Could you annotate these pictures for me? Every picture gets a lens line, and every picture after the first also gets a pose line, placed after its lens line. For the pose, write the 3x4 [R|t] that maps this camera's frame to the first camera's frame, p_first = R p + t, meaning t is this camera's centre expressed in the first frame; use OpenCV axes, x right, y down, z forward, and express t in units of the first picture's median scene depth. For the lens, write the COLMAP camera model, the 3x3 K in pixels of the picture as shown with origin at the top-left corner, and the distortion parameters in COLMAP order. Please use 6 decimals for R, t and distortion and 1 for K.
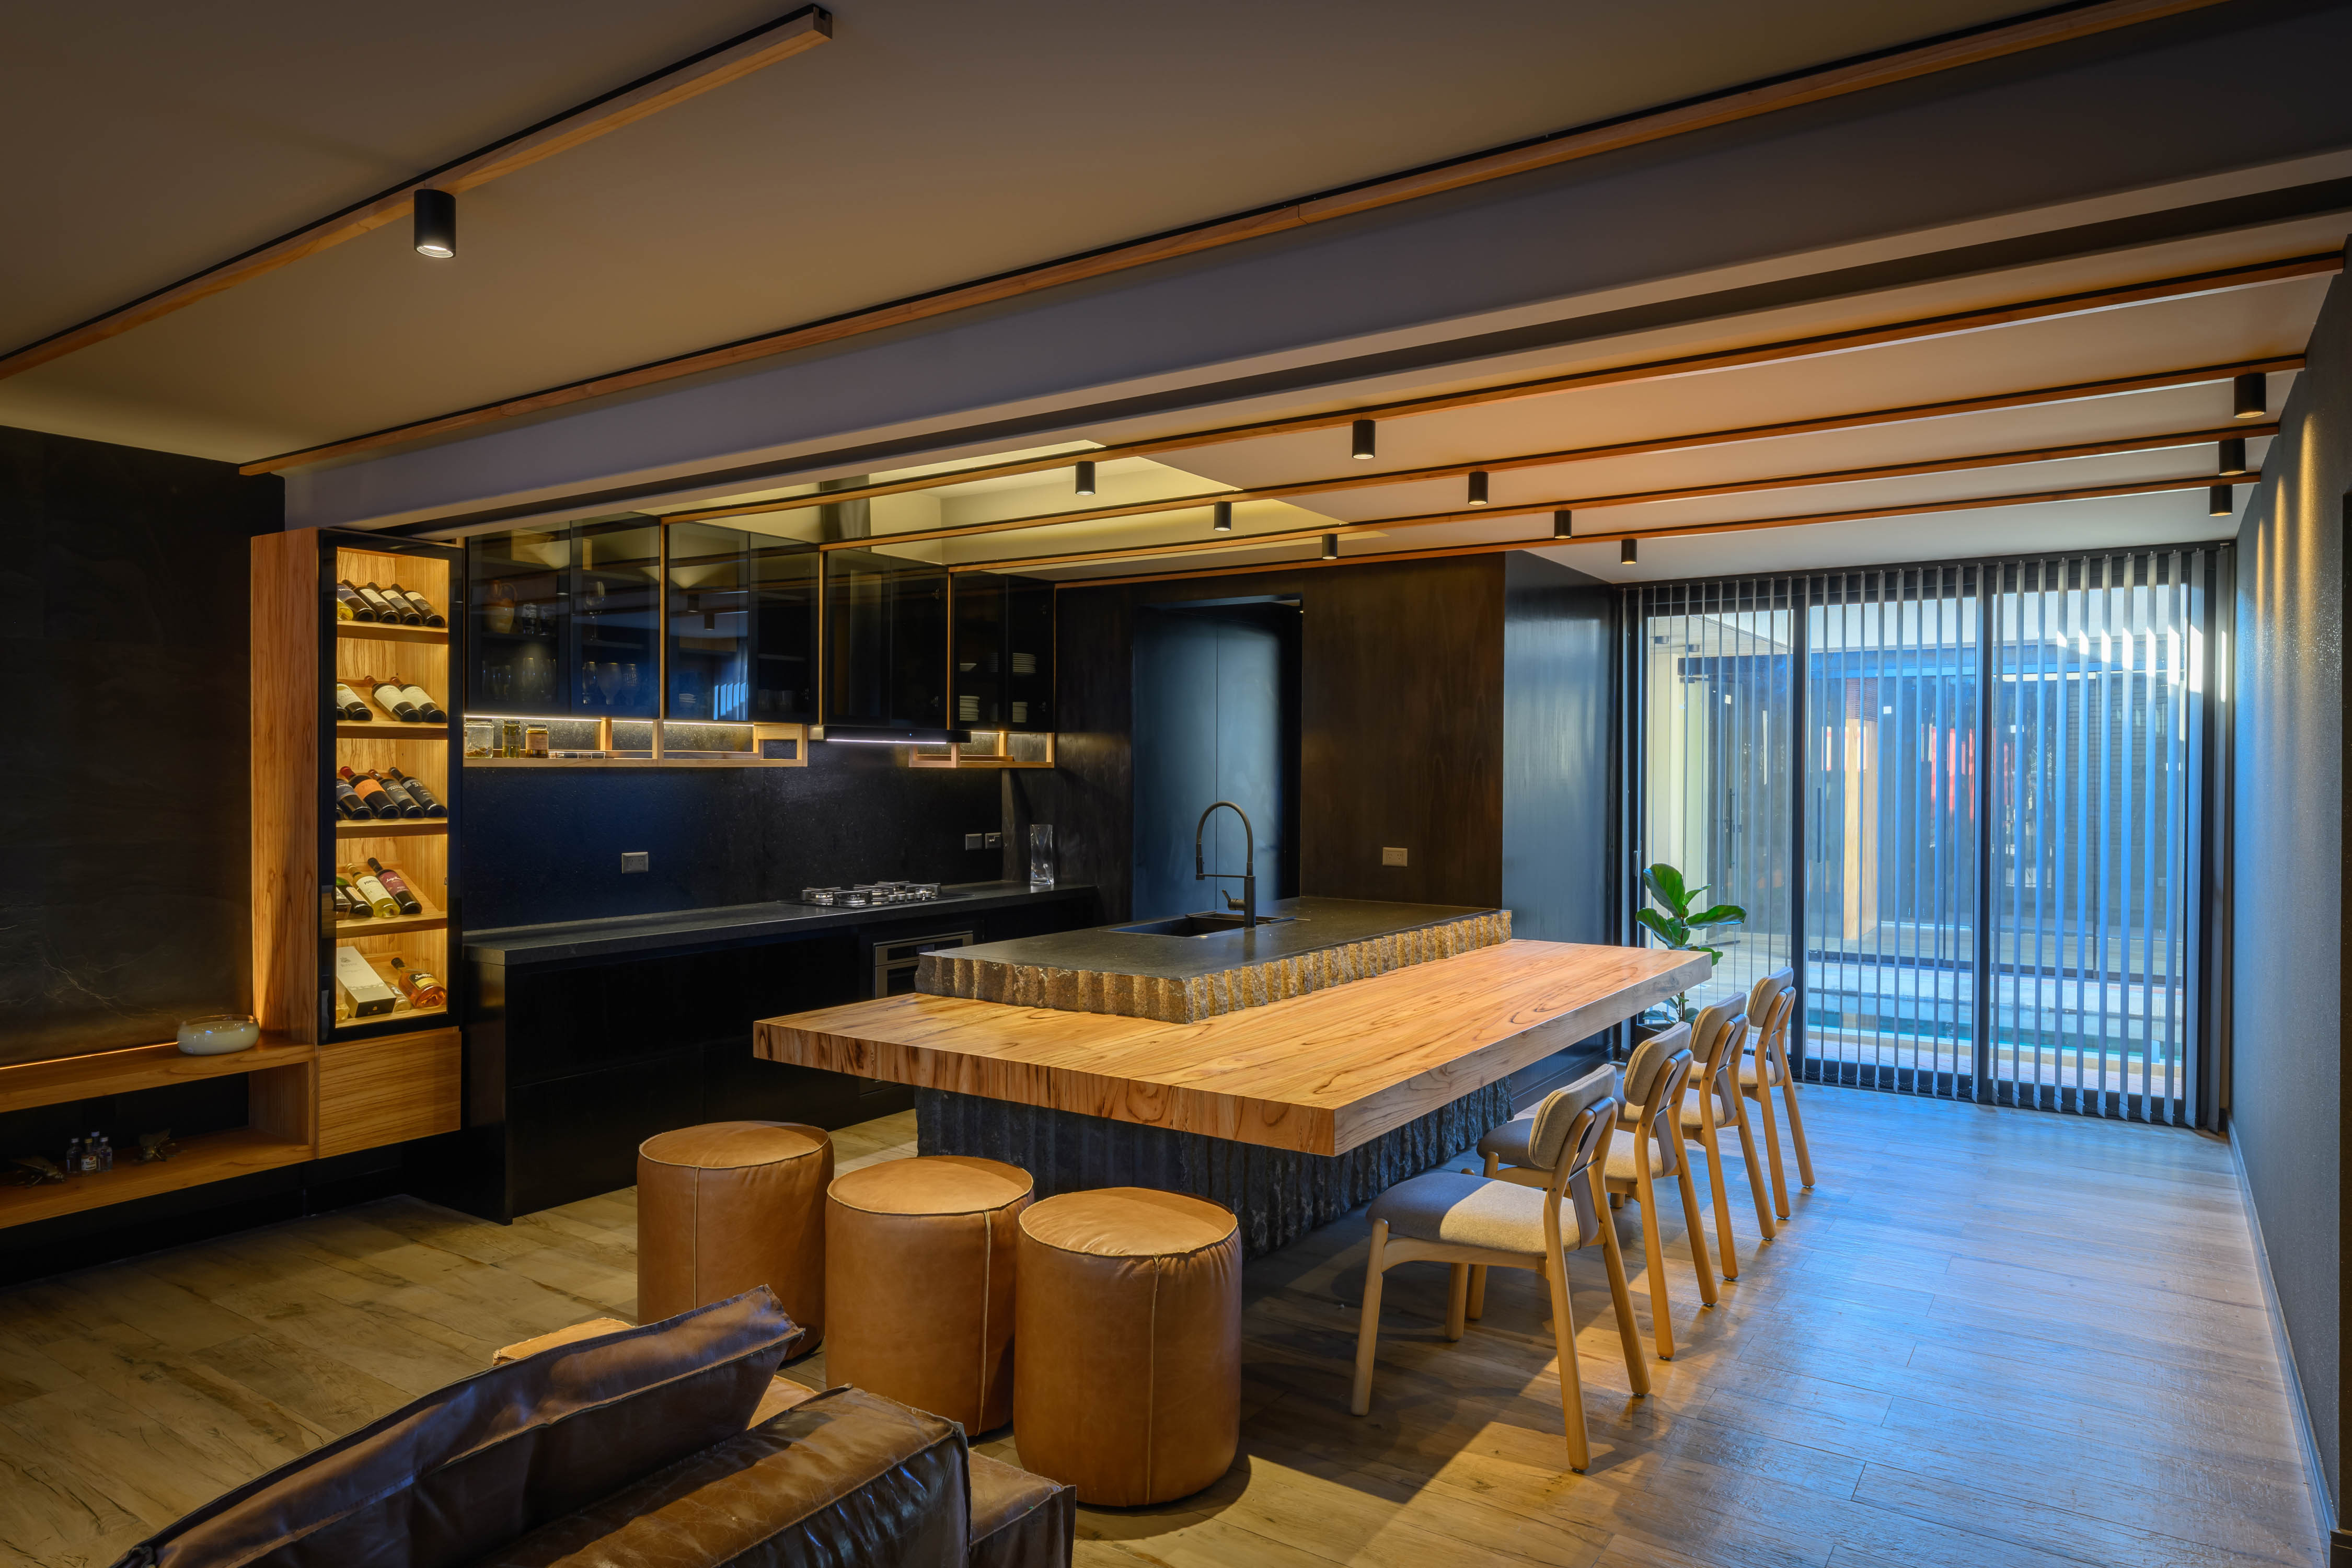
lens RADIAL K [[1413.9, 0, 1183.7], [0, 1413.9, 782.5], [0, 0, 1]] dist [0.002069, 0.001761]
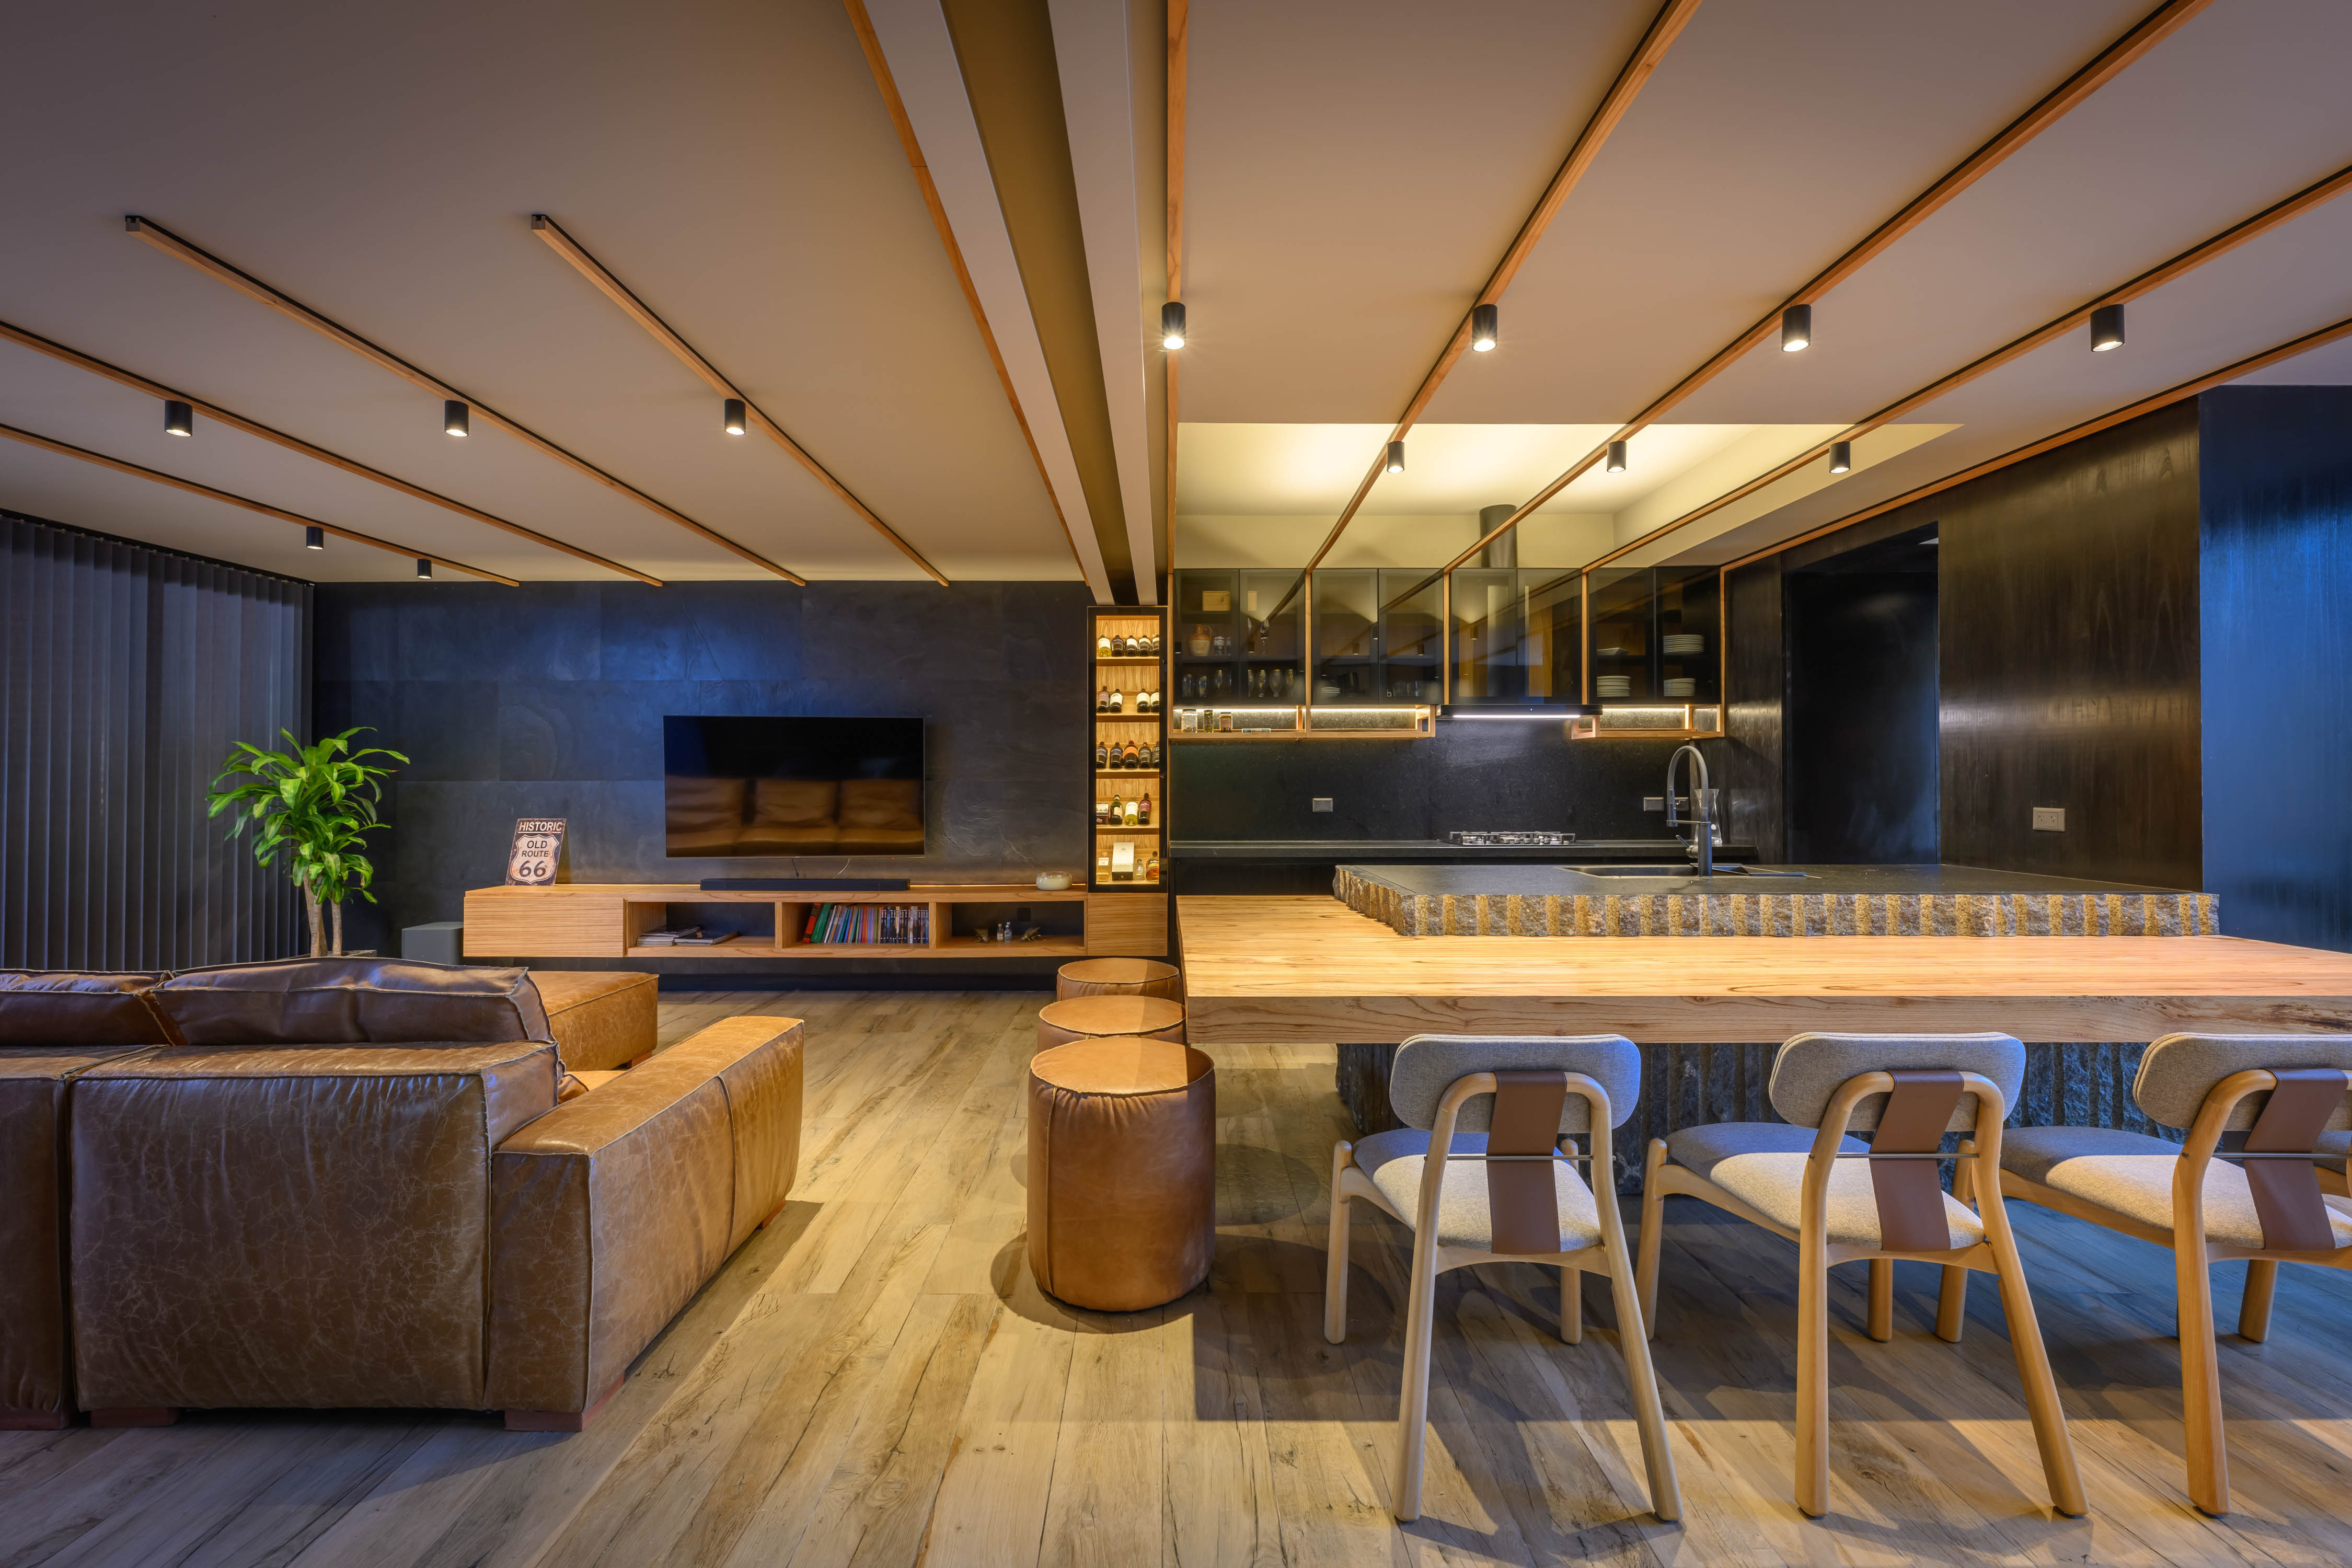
lens RADIAL K [[943.7, 0, 1179.6], [0, 943.7, 767.4], [0, 0, 1]] dist [0.002370, 0.000255]
pose [[0.568105, -0.018557, -0.822747, 0.418670], [-0.003461, 0.999683, -0.024937, 0.051224], [0.822949, 0.017014, 0.567861, 0.377676]]
